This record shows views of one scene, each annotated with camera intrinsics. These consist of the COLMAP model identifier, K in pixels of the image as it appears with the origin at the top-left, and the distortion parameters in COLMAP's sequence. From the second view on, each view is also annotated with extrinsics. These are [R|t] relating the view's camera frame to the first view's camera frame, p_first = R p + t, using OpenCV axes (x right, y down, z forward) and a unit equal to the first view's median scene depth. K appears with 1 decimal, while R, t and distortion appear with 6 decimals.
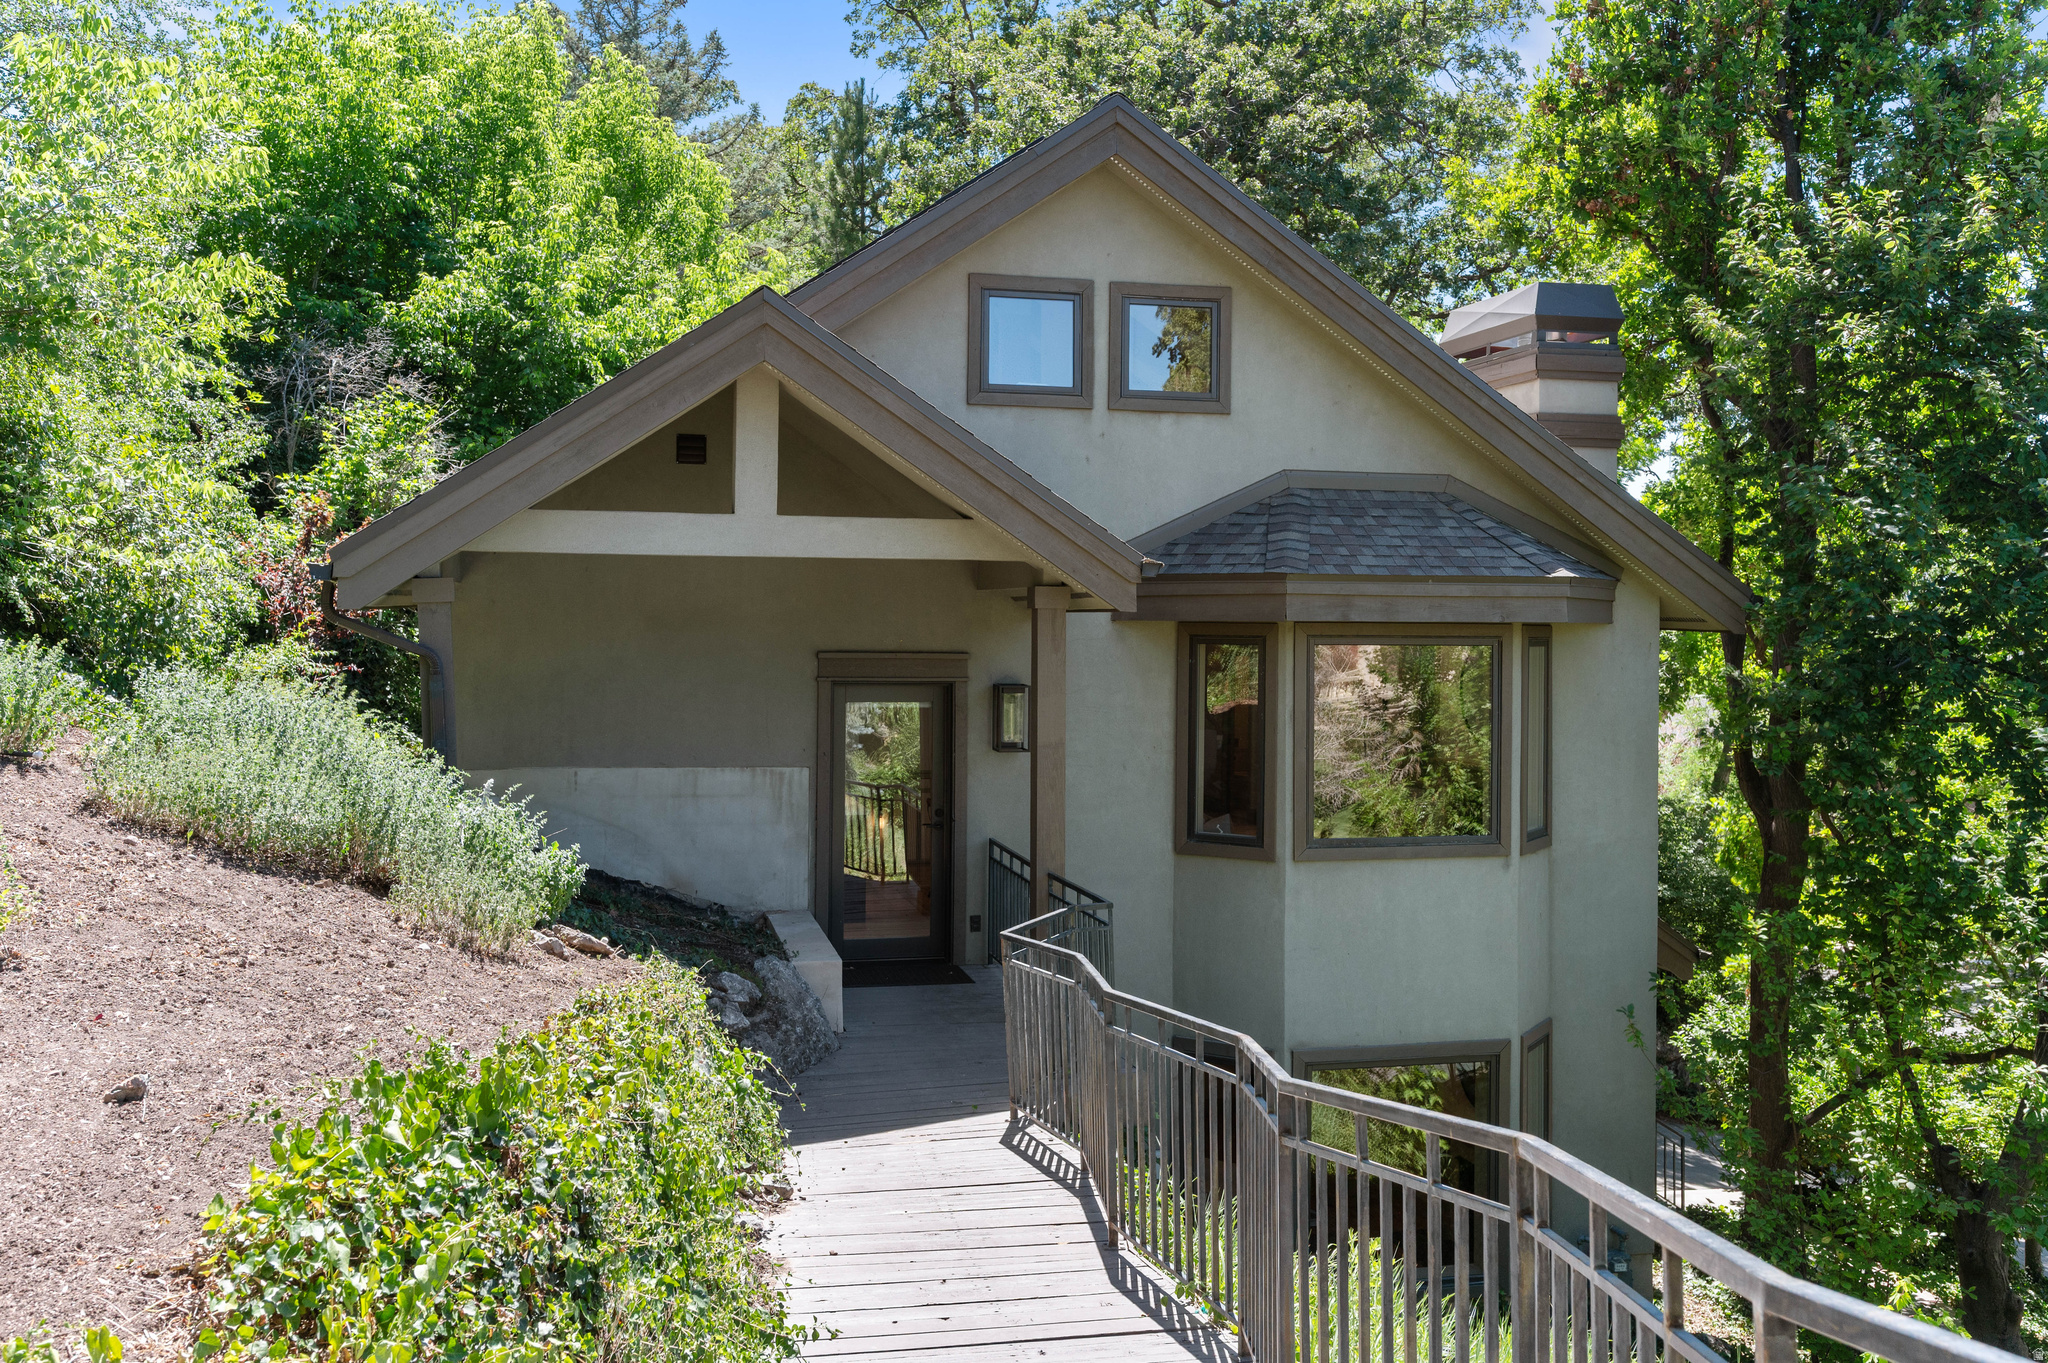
lens RADIAL K [[1846.3, 0, 1024.0], [0, 1846.3, 681.5], [0, 0, 1]] dist [0.012114, 0.004175]
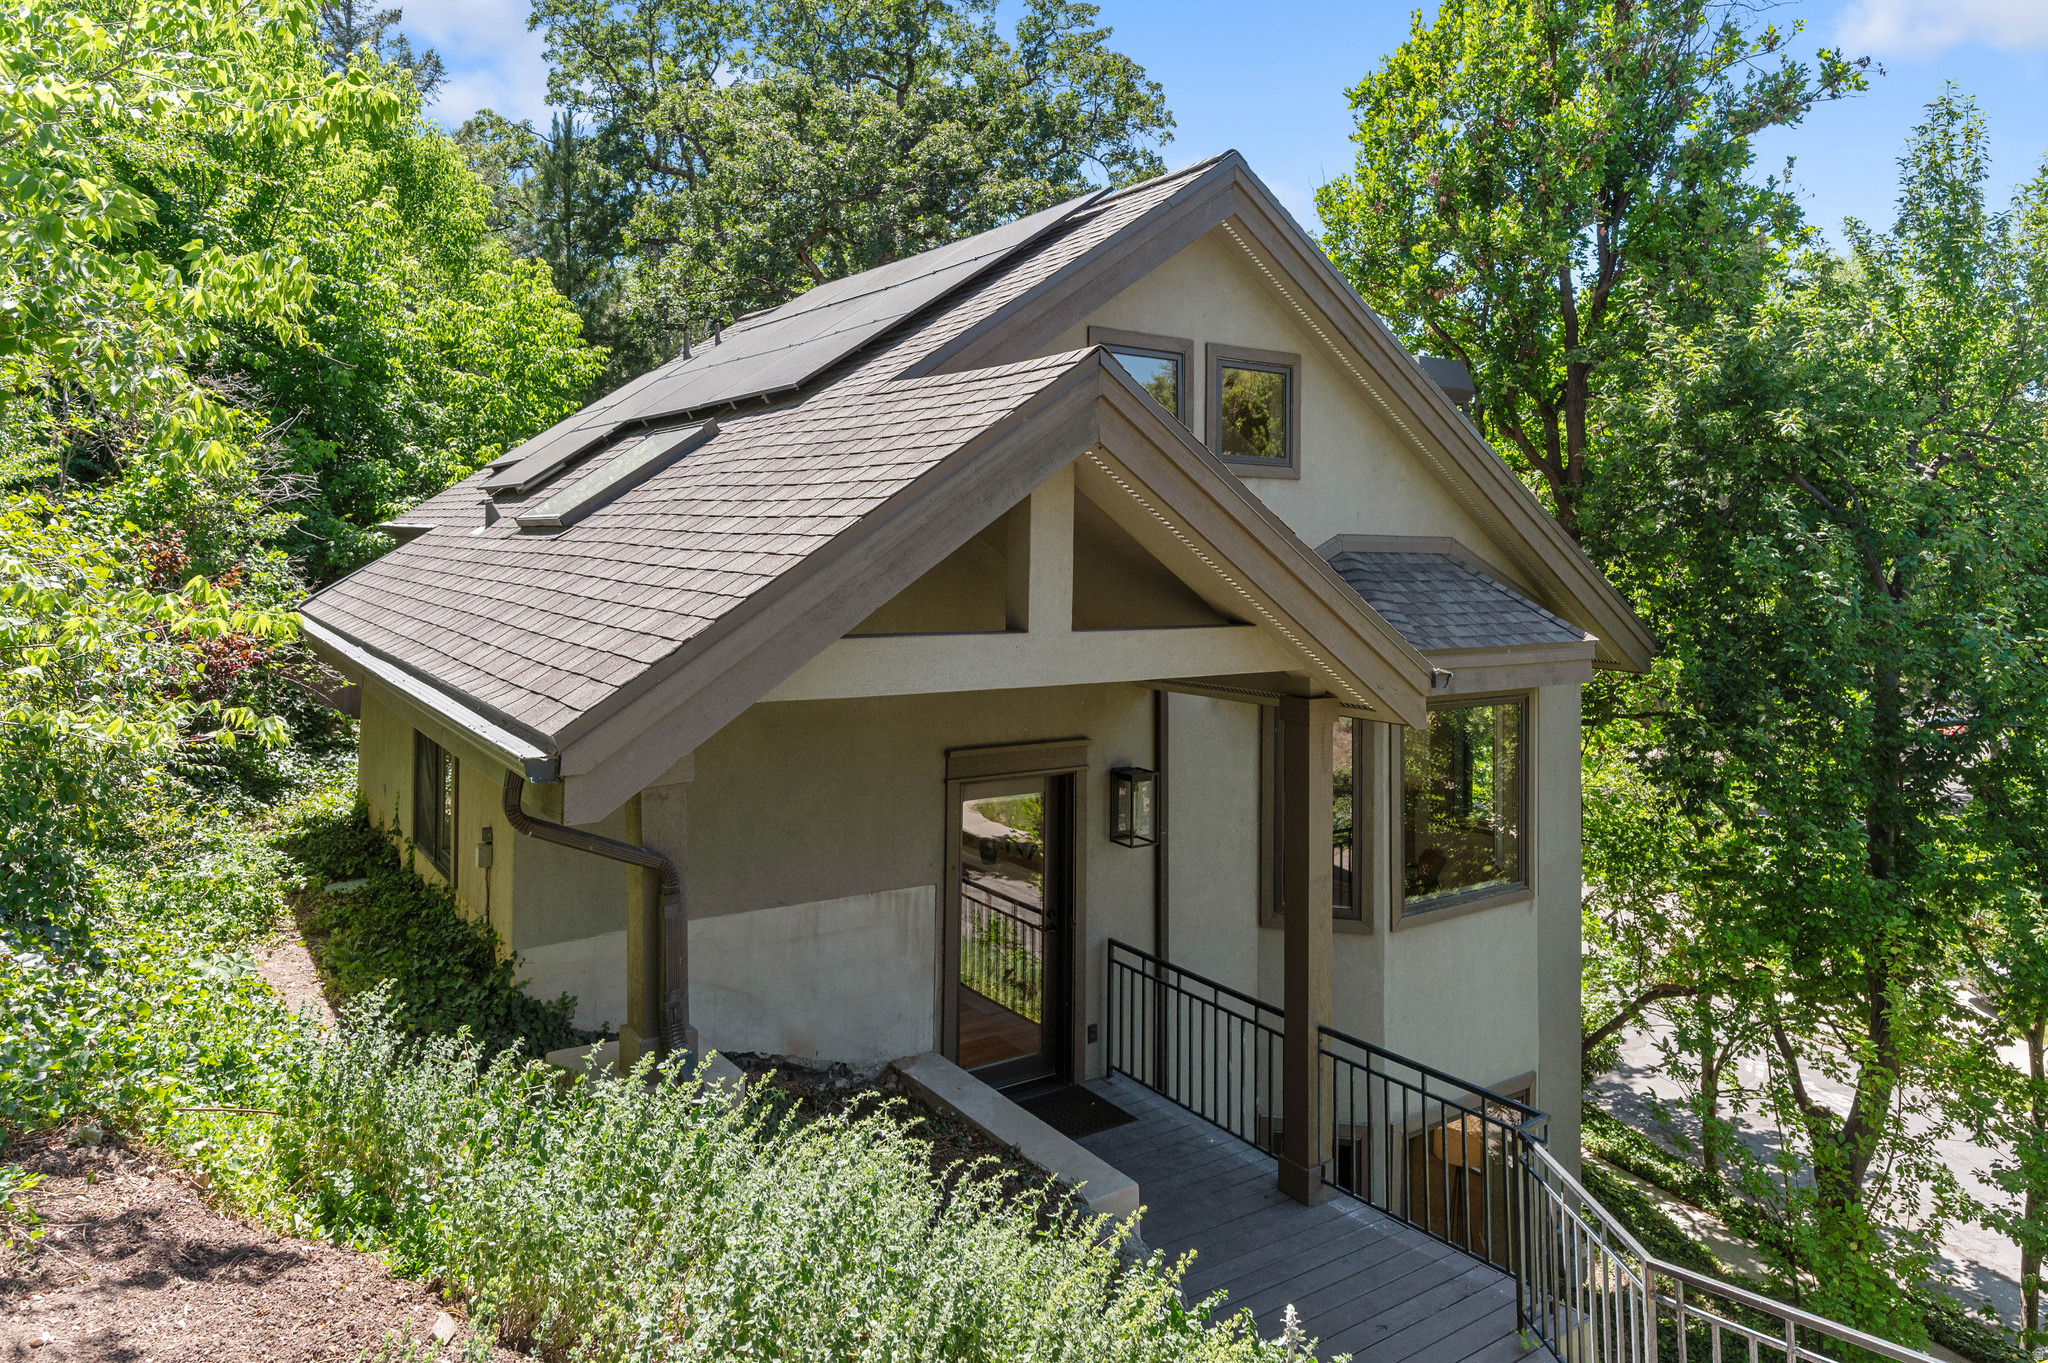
lens RADIAL K [[1303.5, 0, 1020.1], [0, 1303.5, 548.7], [0, 0, 1]] dist [0.027816, -0.053094]
pose [[0.929657, 0.001872, 0.368423, -0.304811], [0.007616, 0.999676, -0.024299, -0.095141], [-0.368349, 0.025395, 0.929341, 0.413383]]
